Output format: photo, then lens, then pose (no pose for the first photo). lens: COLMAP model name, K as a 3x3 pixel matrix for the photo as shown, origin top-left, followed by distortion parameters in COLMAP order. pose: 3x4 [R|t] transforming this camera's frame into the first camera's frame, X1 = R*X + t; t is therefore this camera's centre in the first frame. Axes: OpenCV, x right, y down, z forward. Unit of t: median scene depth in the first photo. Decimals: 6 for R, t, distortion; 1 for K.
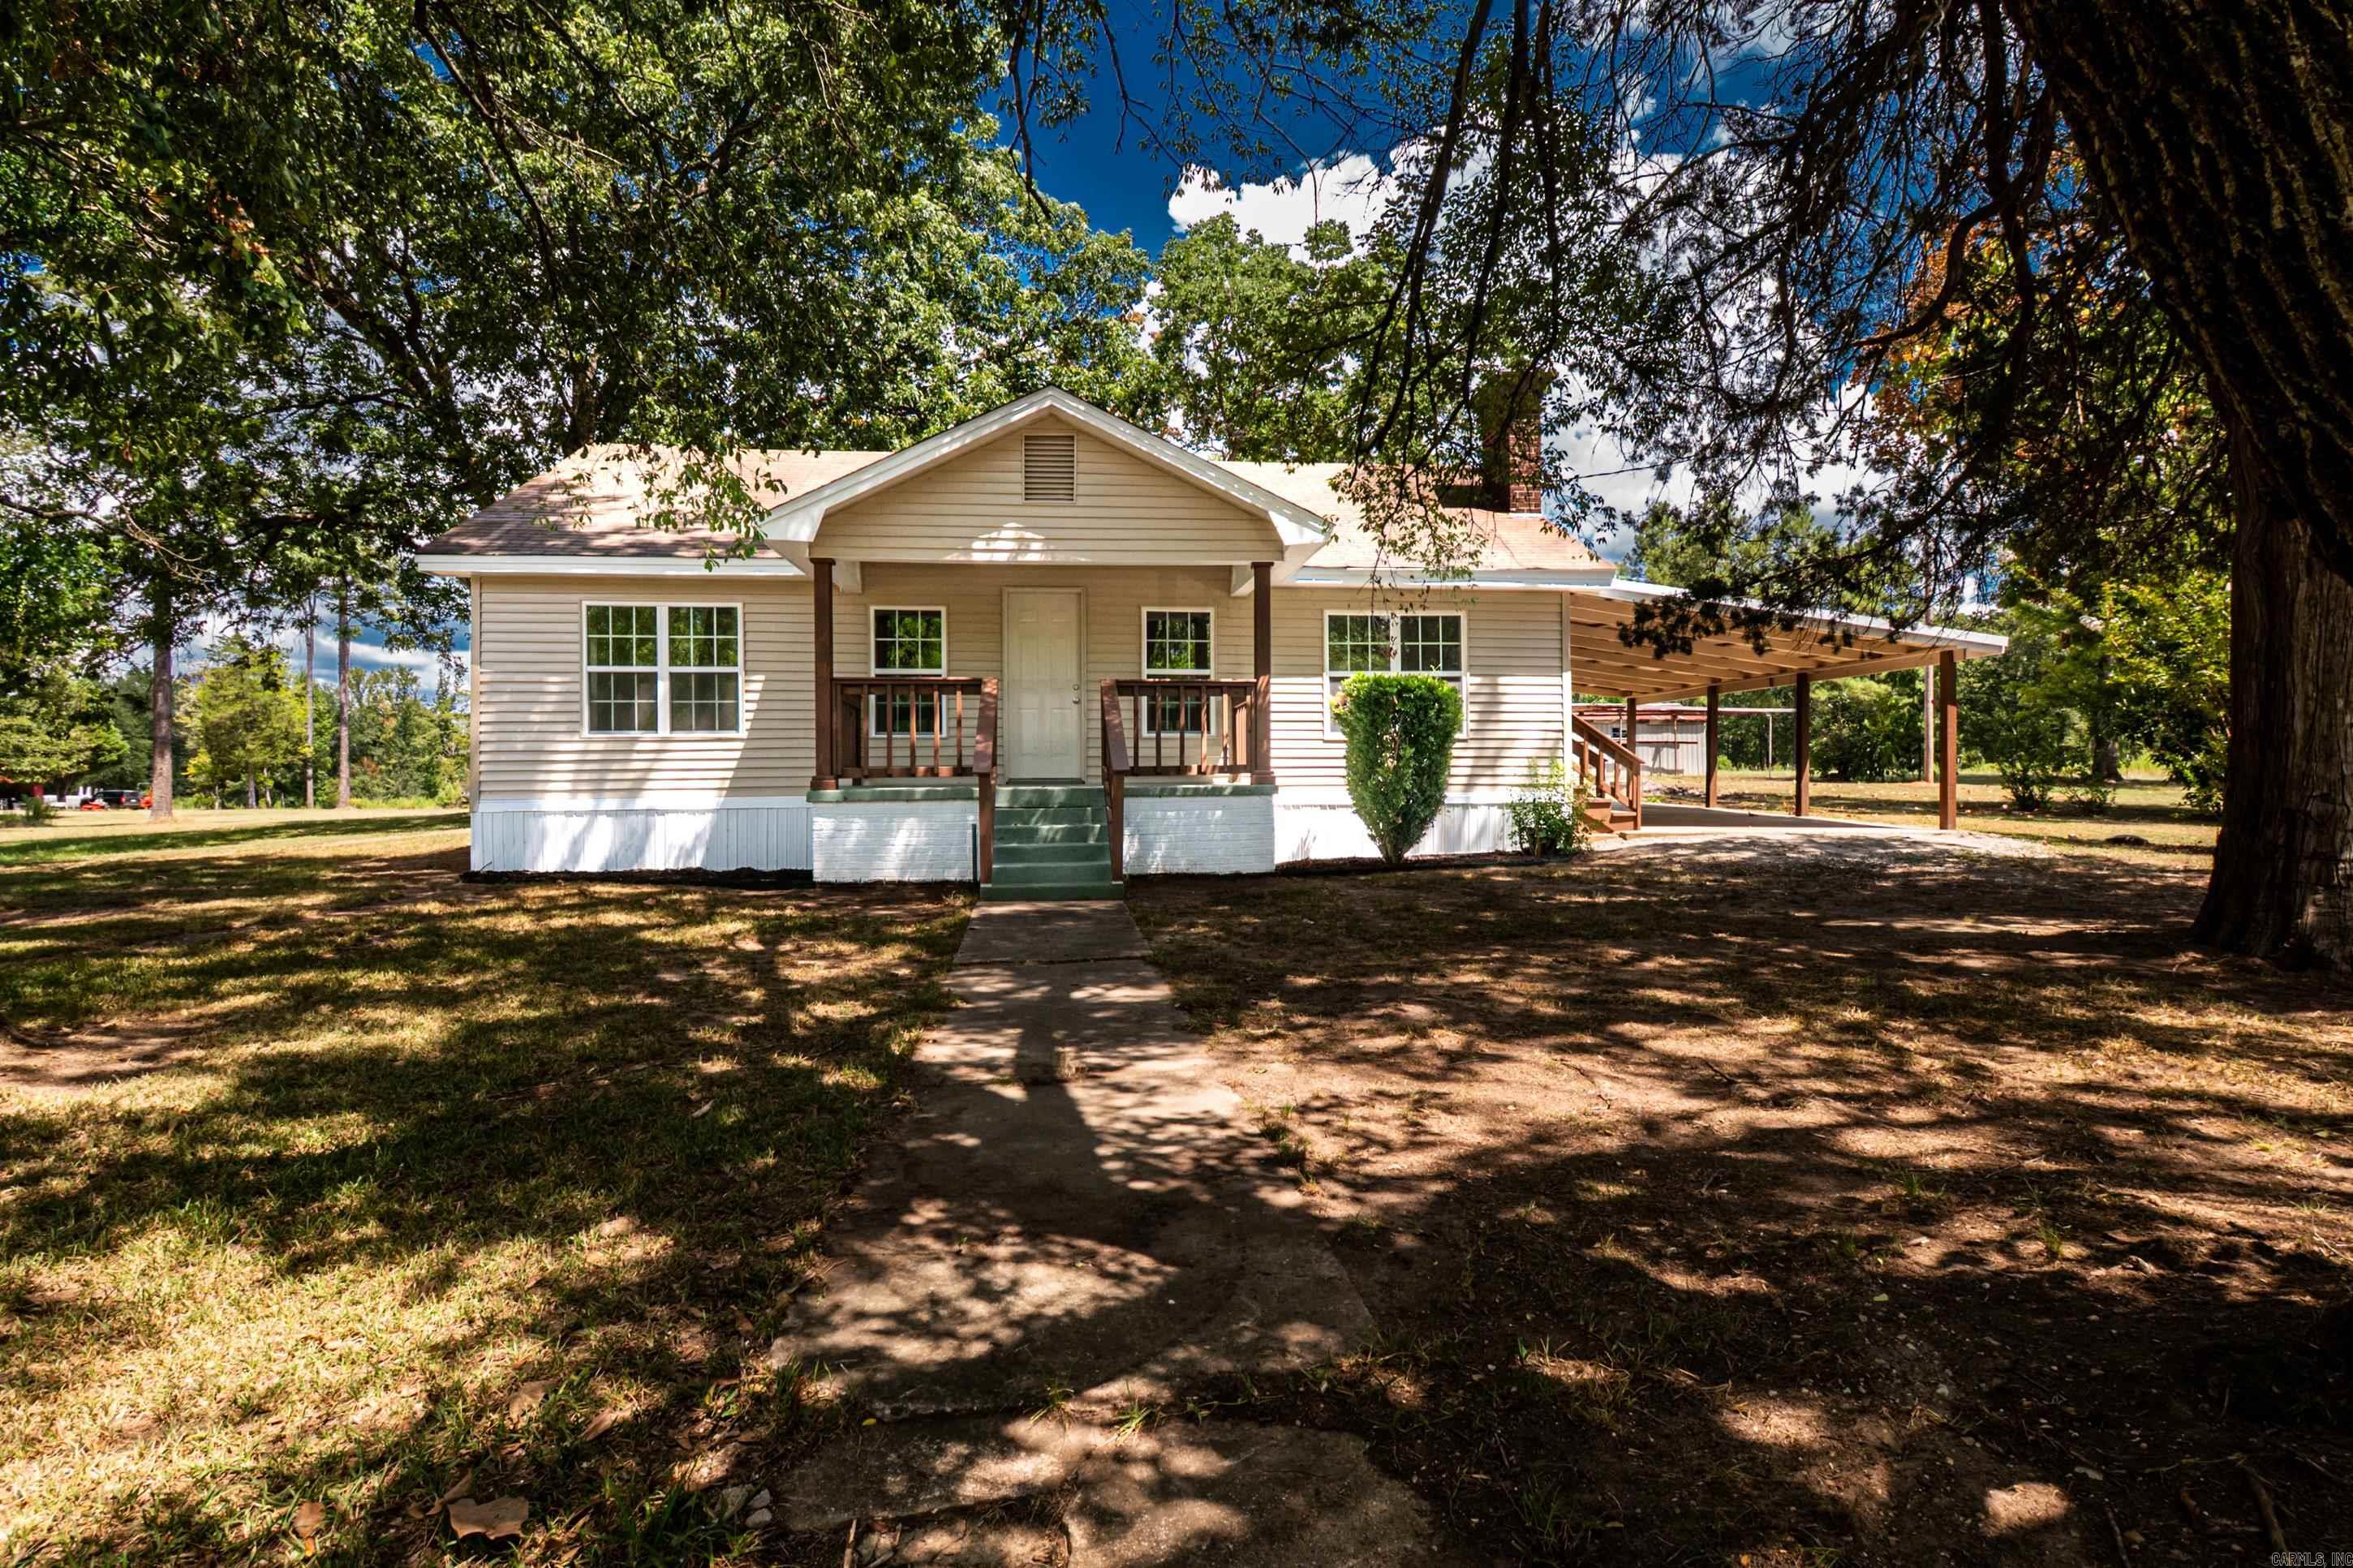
lens RADIAL K [[1269.8, 0, 1184.8], [0, 1269.8, 781.9], [0, 0, 1]] dist [0.002581, -0.000263]
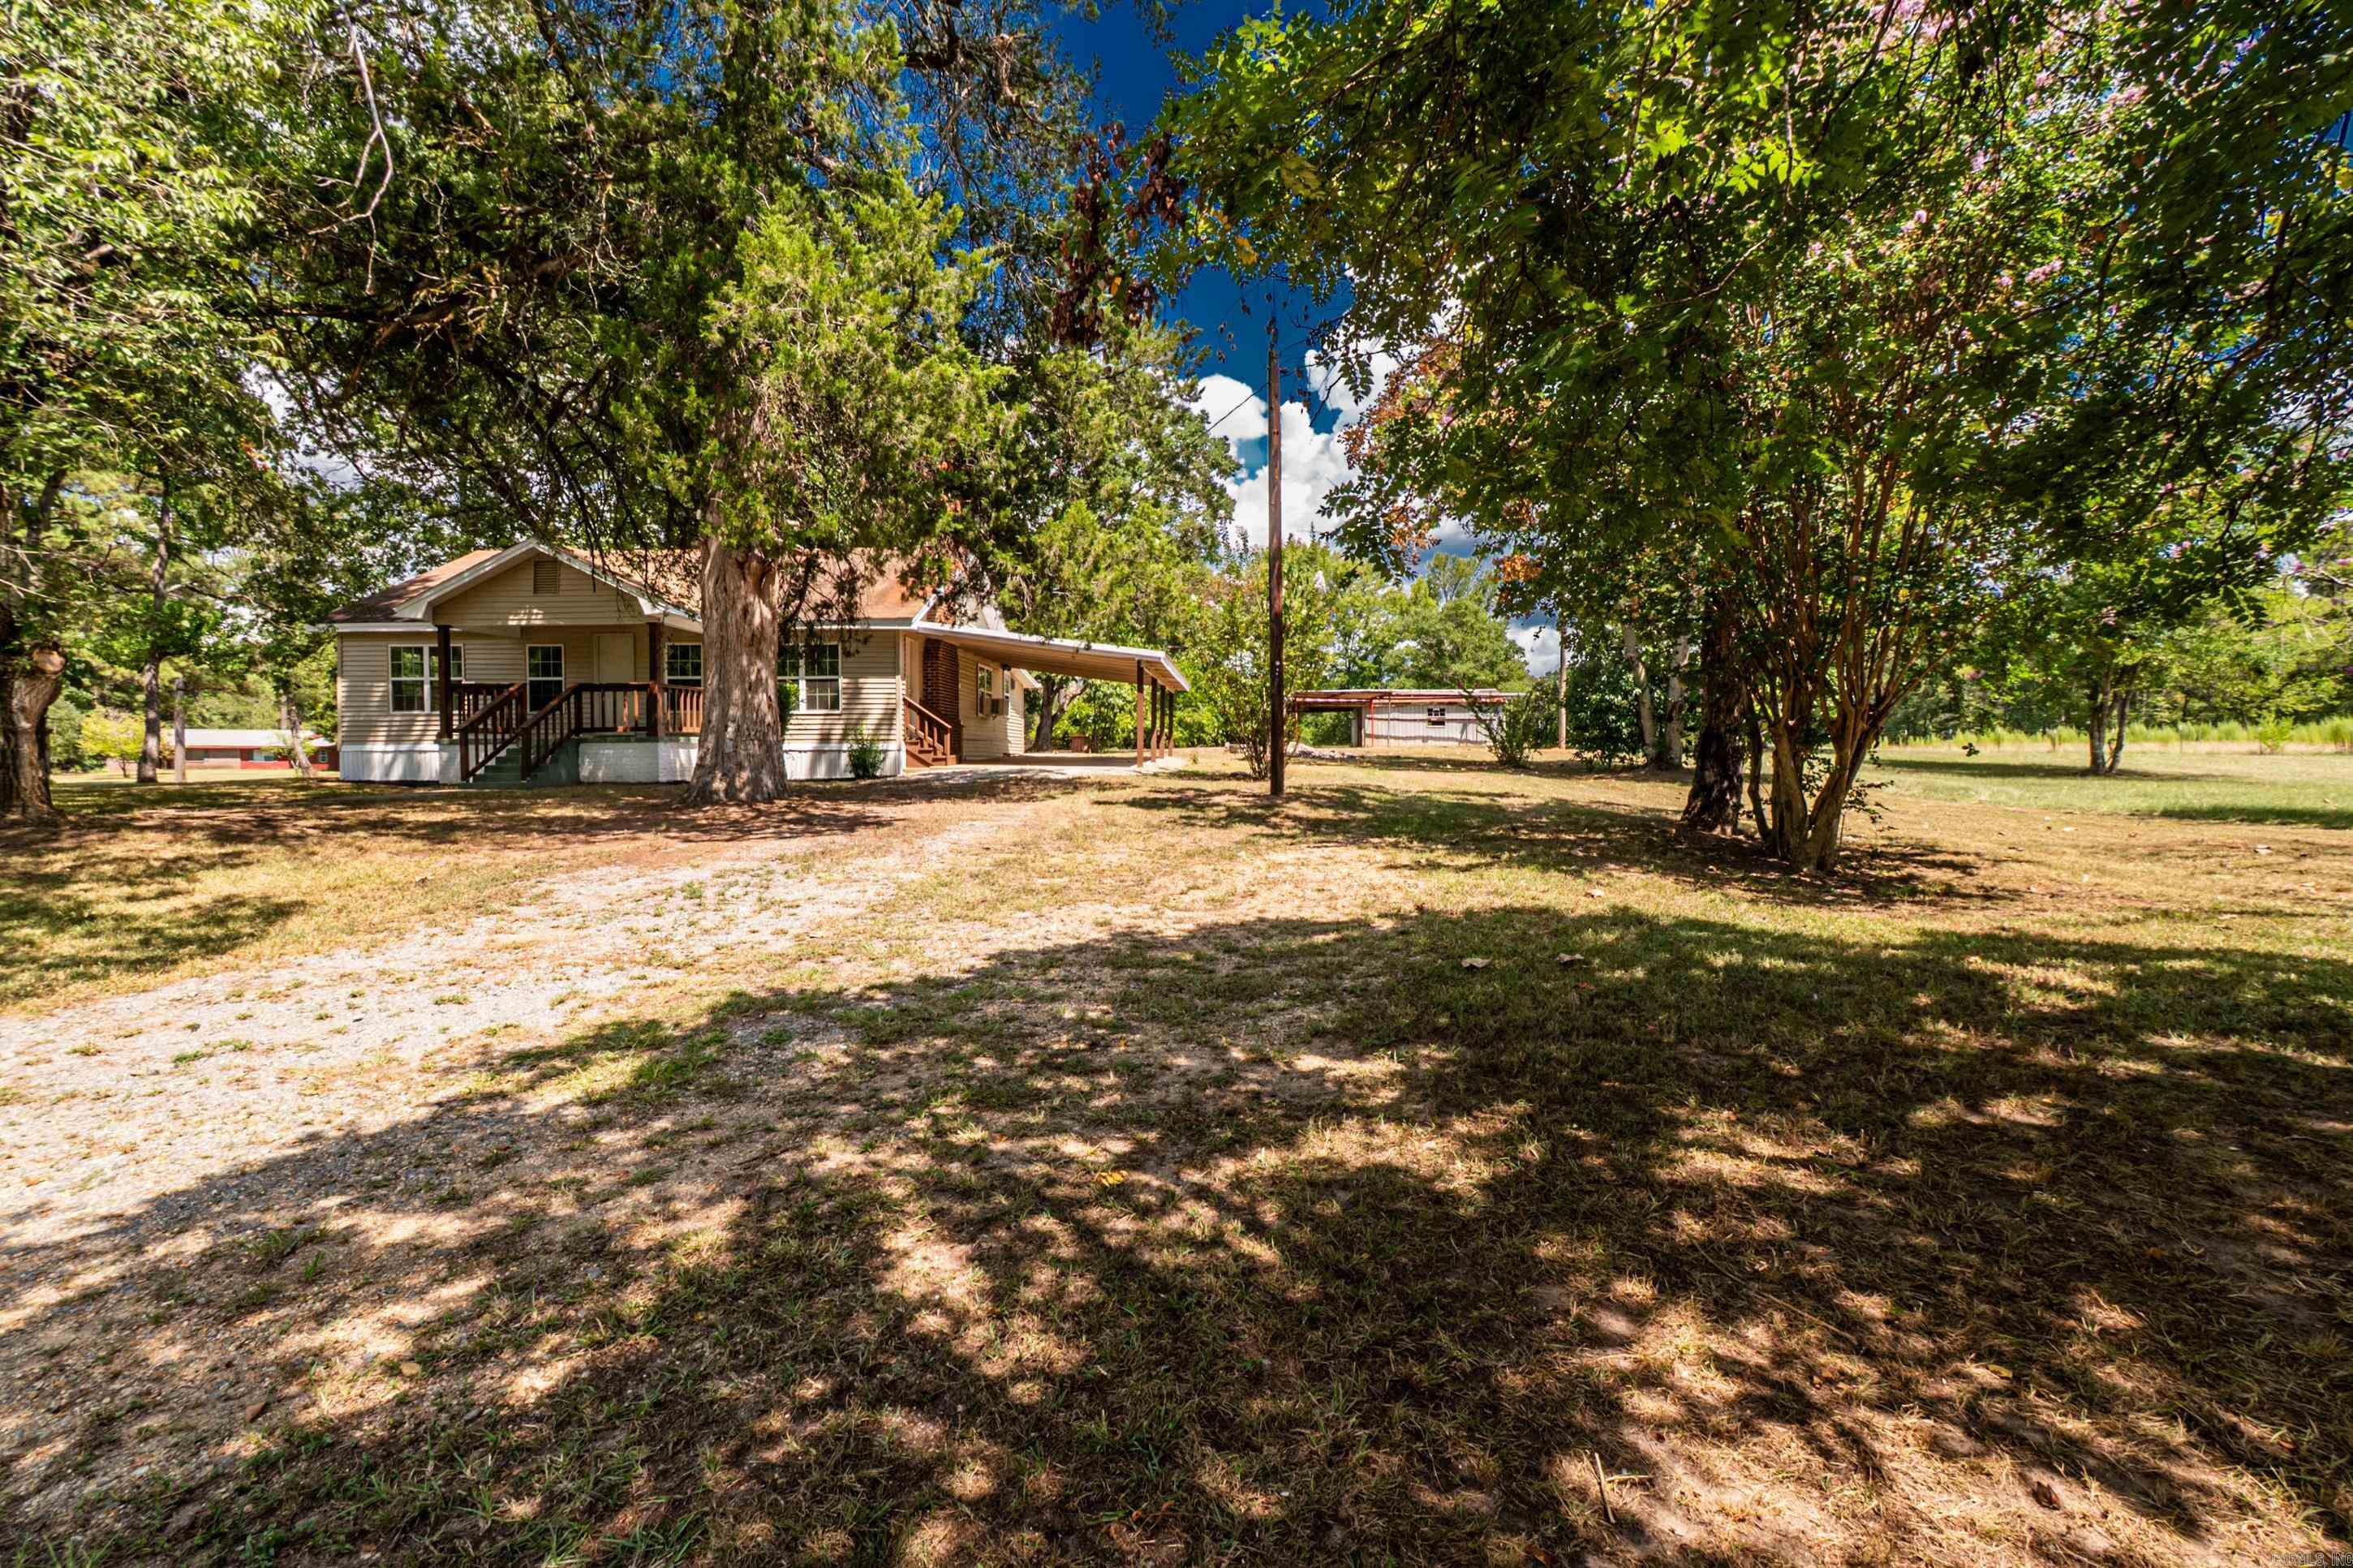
lens RADIAL K [[1068.7, 0, 1178.4], [0, 1068.7, 792.0], [0, 0, 1]] dist [-0.001502, -0.000573]
pose [[0.983425, 0.010409, -0.181019, 1.025612], [-0.004408, 0.999428, 0.033521, 0.025074], [0.181264, -0.032168, 0.982908, -0.410375]]
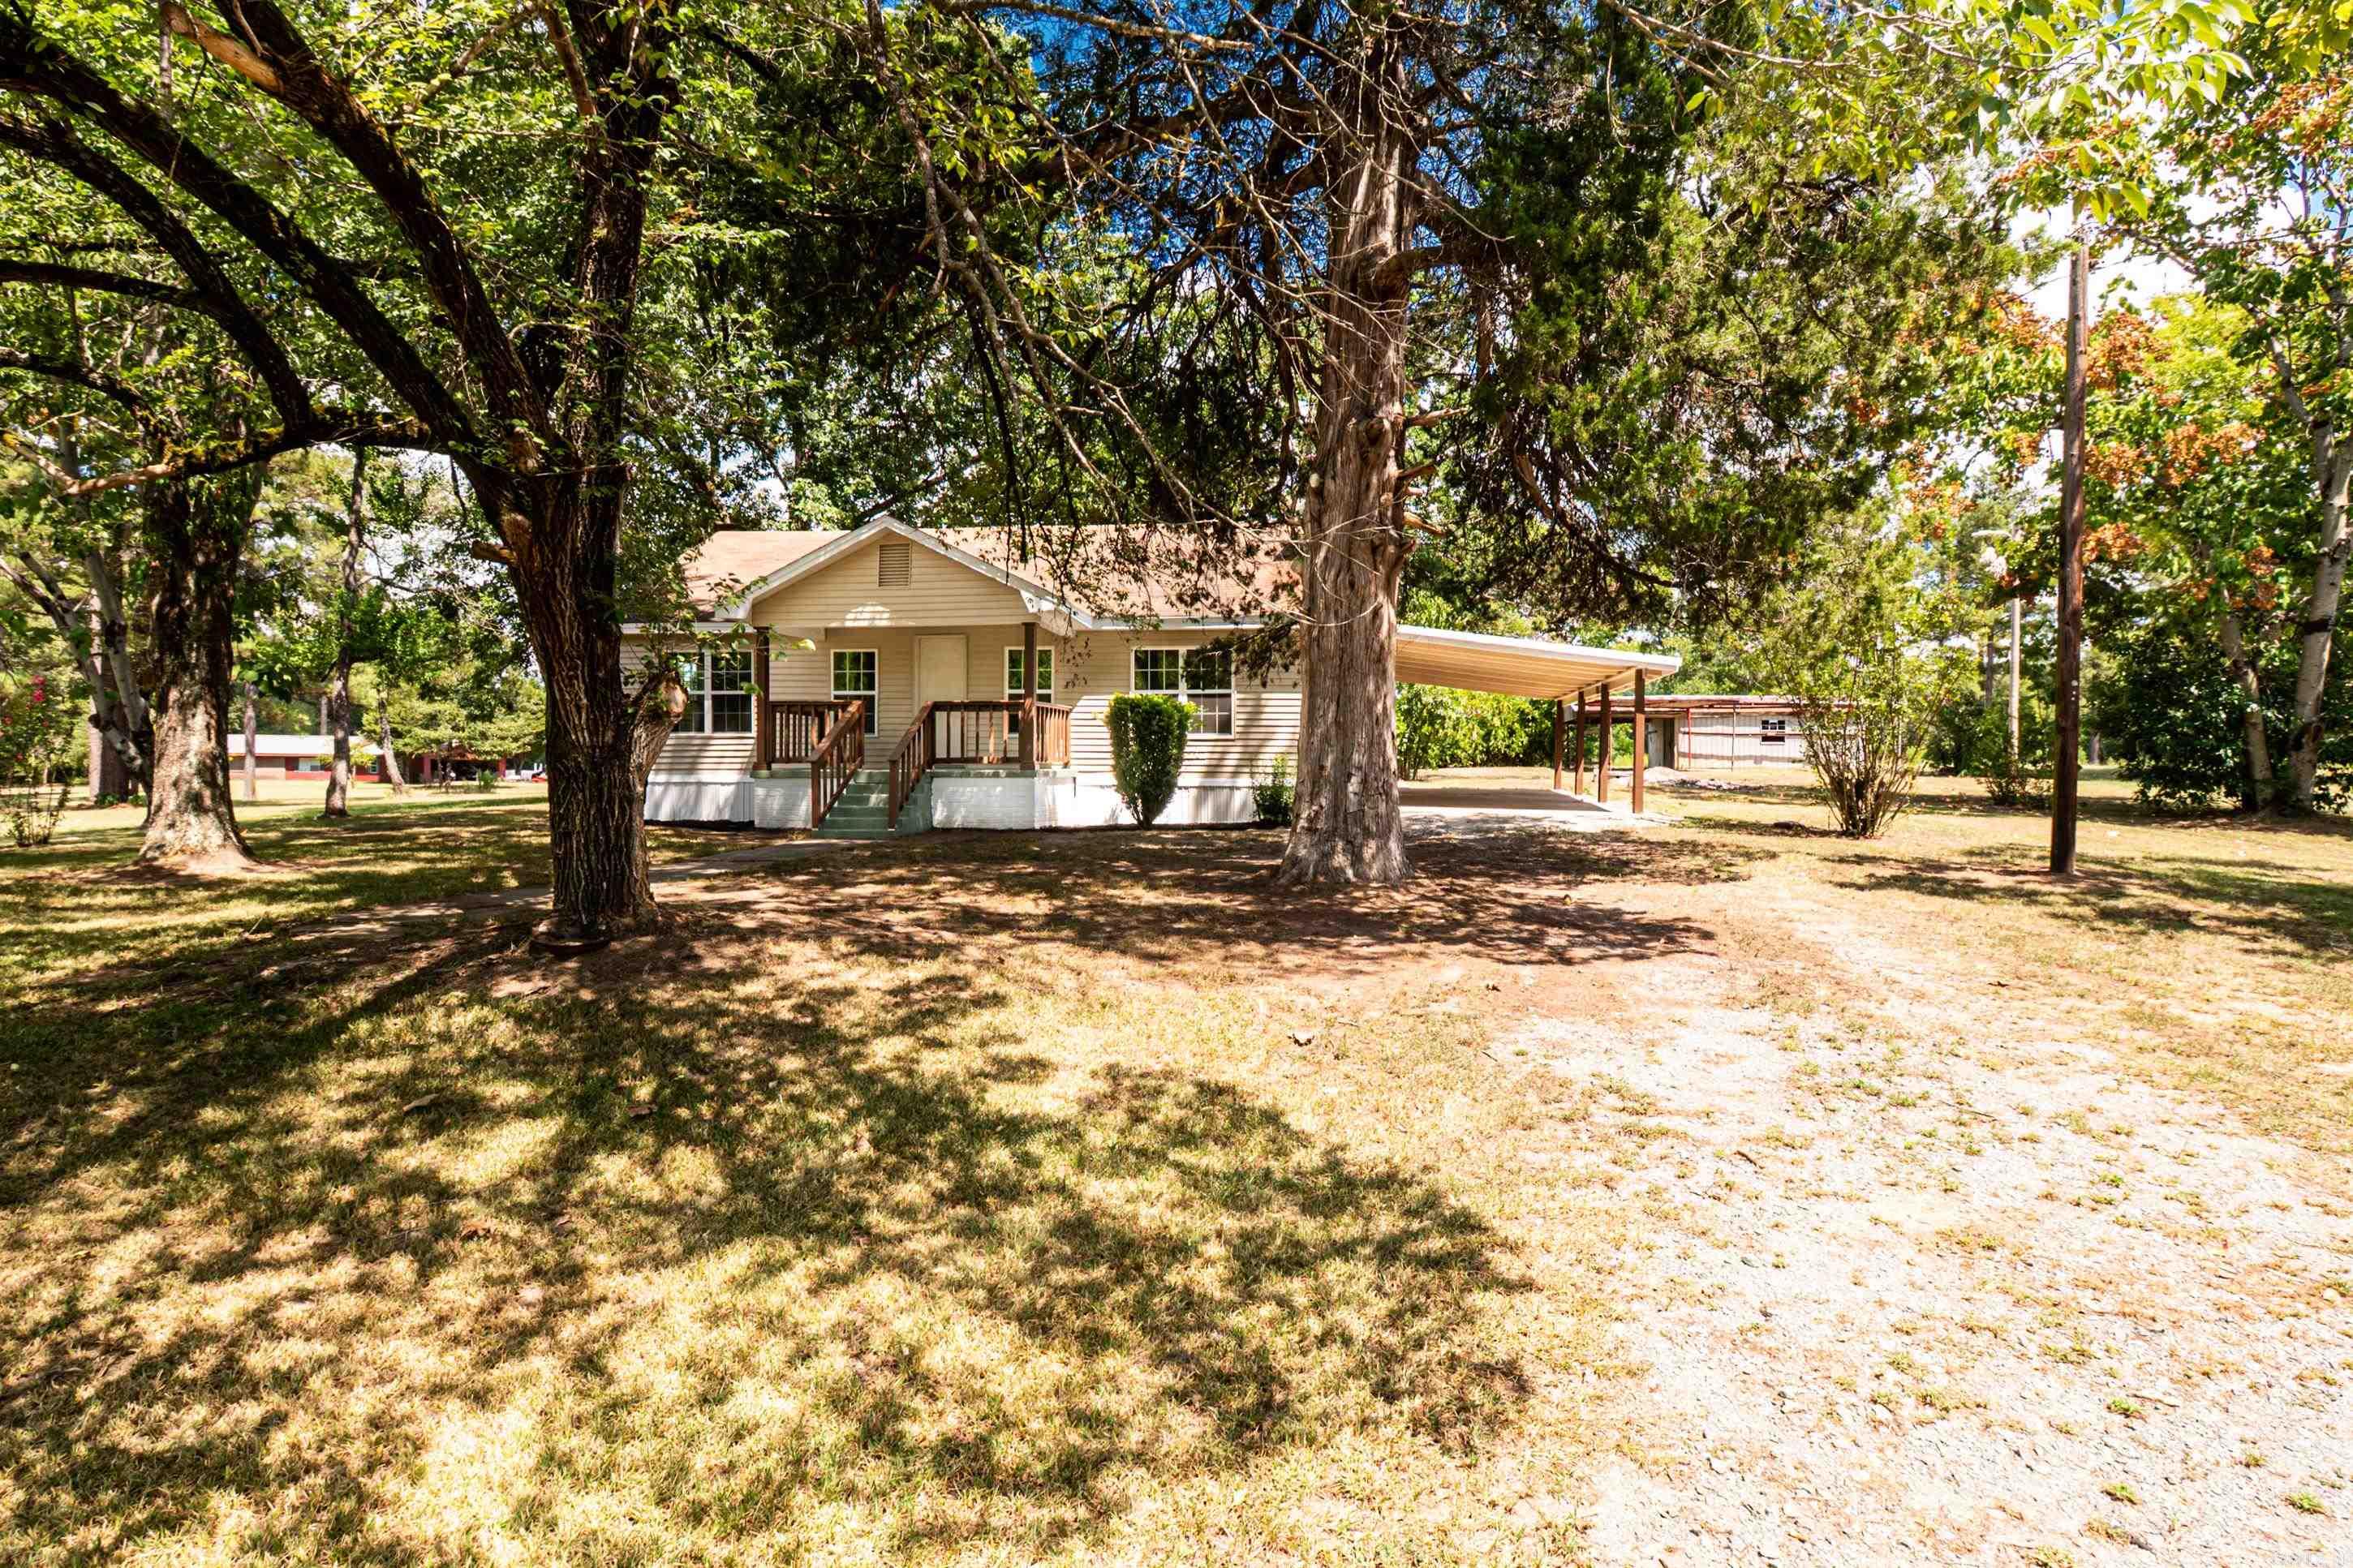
lens RADIAL K [[1269.8, 0, 1176.1], [0, 1269.8, 779.0], [0, 0, 1]] dist [0.002581, -0.000263]
pose [[0.964069, 0.013292, -0.265319, 0.561912], [-0.010863, 0.999885, 0.010622, -0.005176], [0.265430, -0.007358, 0.964102, -0.355916]]
